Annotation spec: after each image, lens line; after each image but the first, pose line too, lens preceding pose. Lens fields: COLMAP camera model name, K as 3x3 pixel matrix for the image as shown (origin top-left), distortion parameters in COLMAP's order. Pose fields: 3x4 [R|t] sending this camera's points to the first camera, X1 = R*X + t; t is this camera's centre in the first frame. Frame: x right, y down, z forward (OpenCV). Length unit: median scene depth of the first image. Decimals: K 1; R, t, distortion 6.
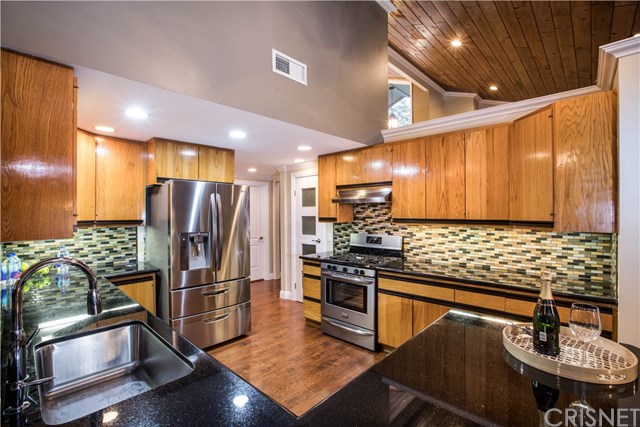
lens RADIAL K [[291.3, 0, 322.8], [0, 291.3, 212.8], [0, 0, 1]] dist [-0.011155, 0.000937]
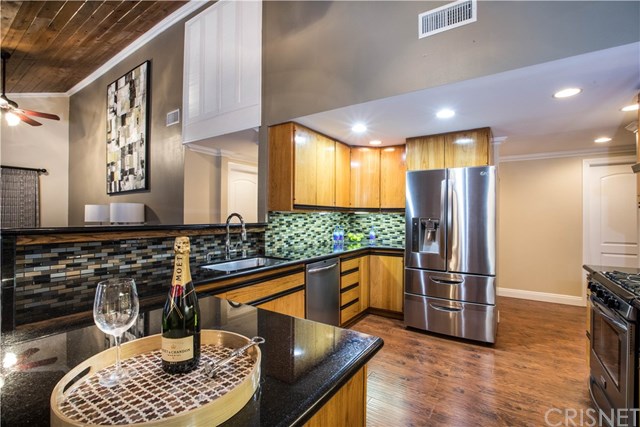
lens RADIAL K [[291.3, 0, 320.2], [0, 291.3, 214.7], [0, 0, 1]] dist [-0.011155, 0.000937]
pose [[0.166246, -0.000409, -0.986084, 0.627150], [-0.008986, 0.999958, -0.001930, 0.067741], [0.986043, 0.009181, 0.166235, 0.501739]]
